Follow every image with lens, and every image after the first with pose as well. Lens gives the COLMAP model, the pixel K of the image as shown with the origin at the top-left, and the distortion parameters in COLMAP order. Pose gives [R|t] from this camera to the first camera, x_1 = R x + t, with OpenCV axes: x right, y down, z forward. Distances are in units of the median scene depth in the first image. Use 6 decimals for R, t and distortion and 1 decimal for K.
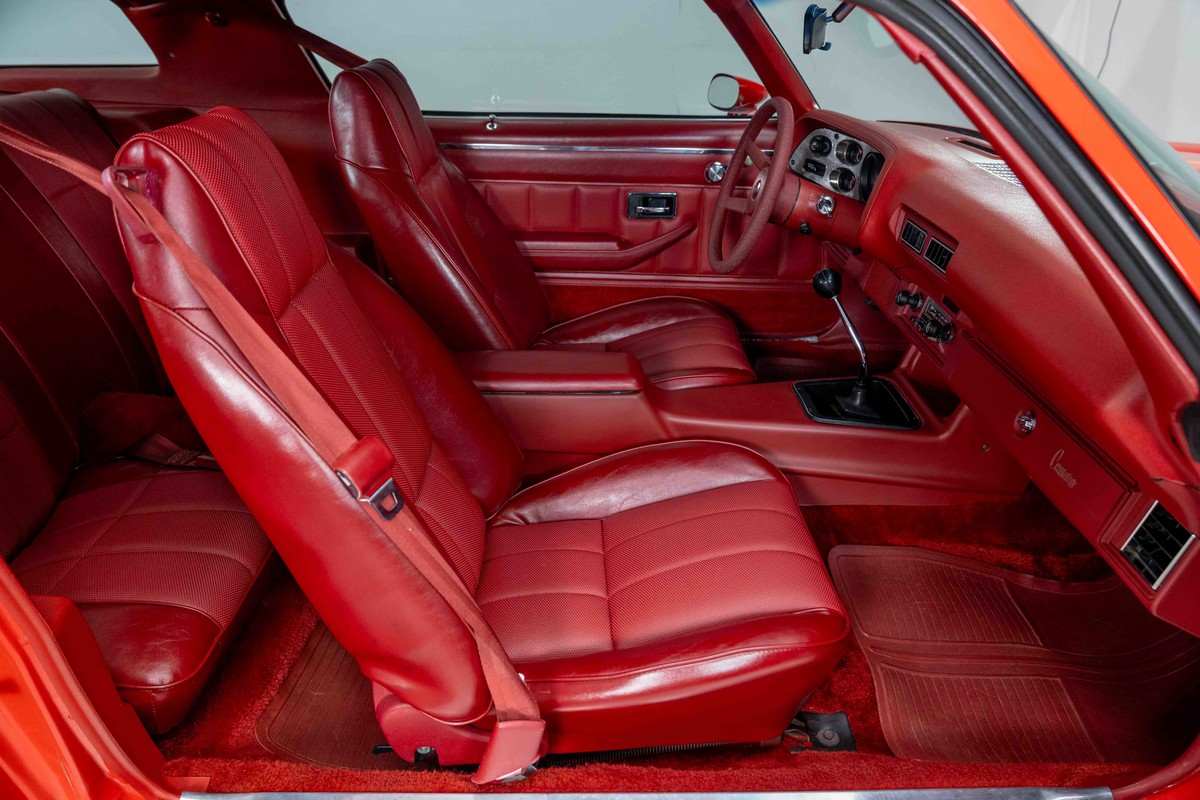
lens RADIAL K [[854.4, 0, 620.5], [0, 854.4, 414.3], [0, 0, 1]] dist [-0.027048, 0.013970]
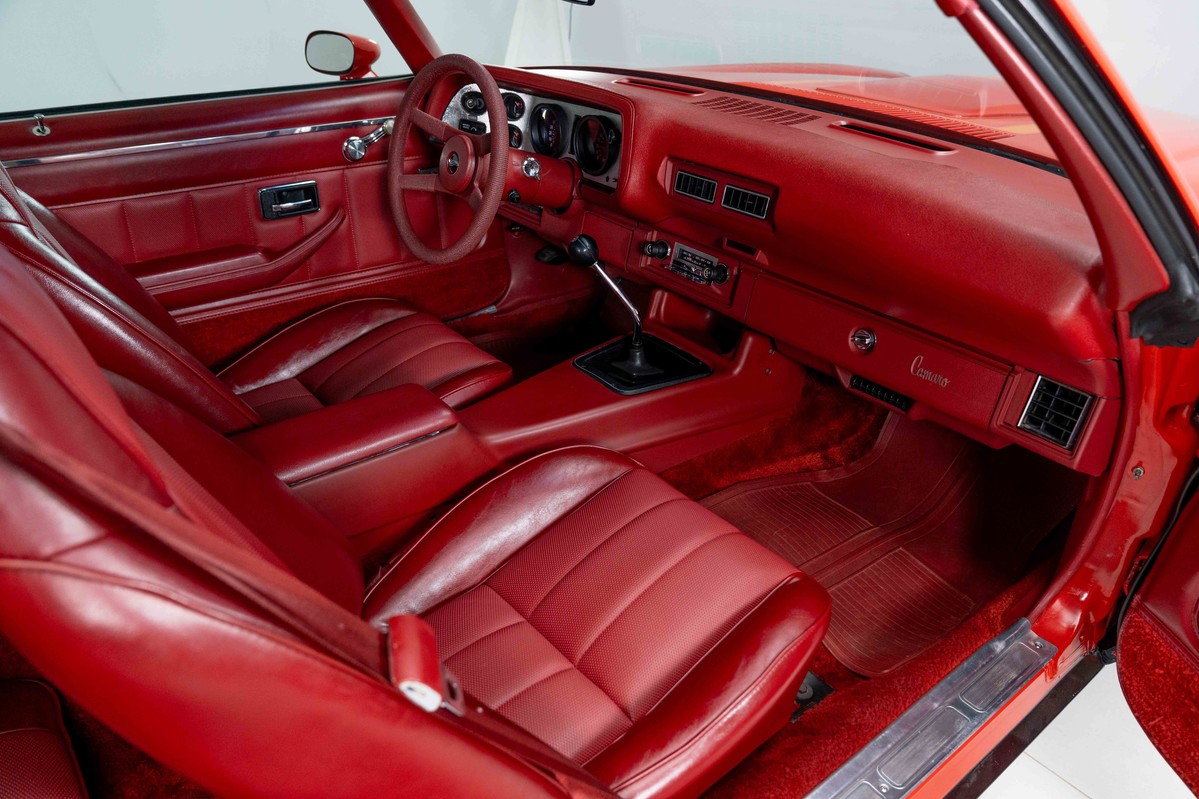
lens RADIAL K [[853.7, 0, 620.6], [0, 853.7, 413.2], [0, 0, 1]] dist [-0.027048, 0.013970]
pose [[0.791397, -0.306046, 0.529176, -0.212050], [0.273822, 0.951427, 0.140744, -0.079787], [-0.546546, 0.033516, 0.836758, 0.153828]]
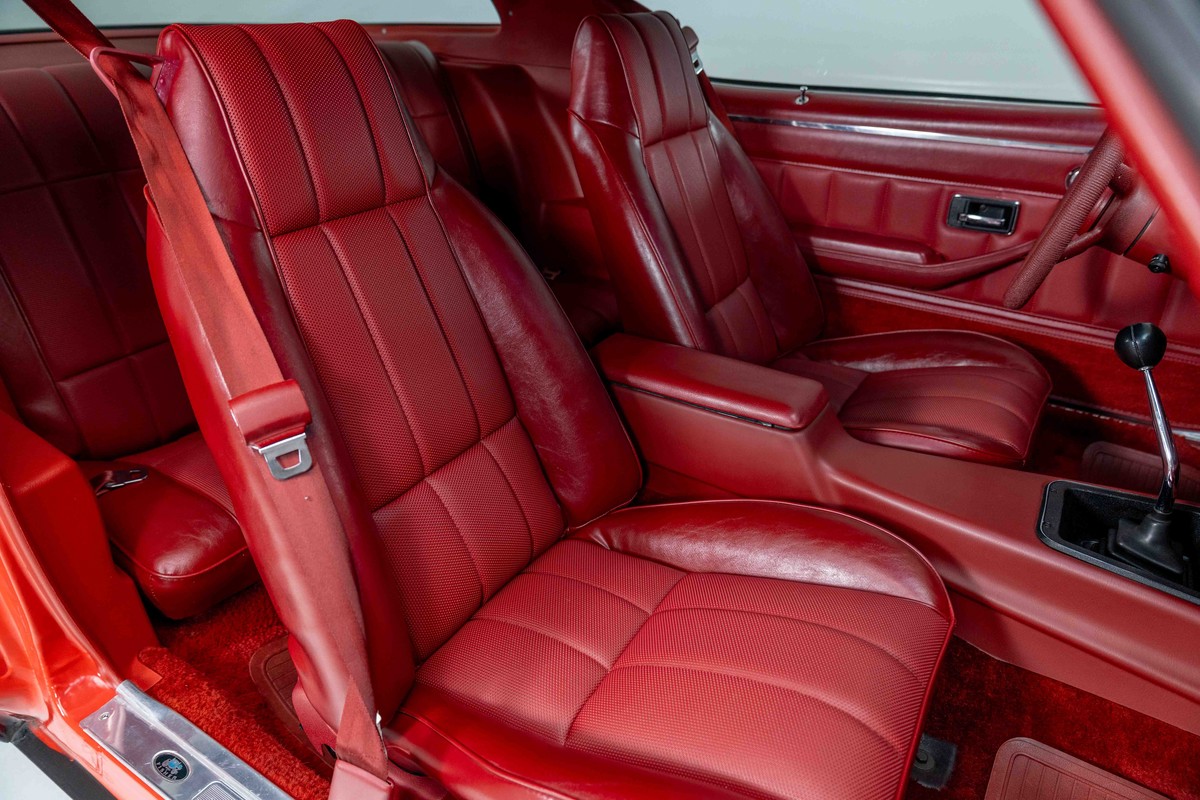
lens RADIAL K [[830.9, 0, 596.9], [0, 830.9, 397.3], [0, 0, 1]] dist [-0.024665, -0.000703]
pose [[0.819577, 0.234060, -0.522981, 0.185021], [-0.247124, 0.967896, 0.045906, -0.032909], [0.516936, 0.091618, 0.851107, 0.202091]]
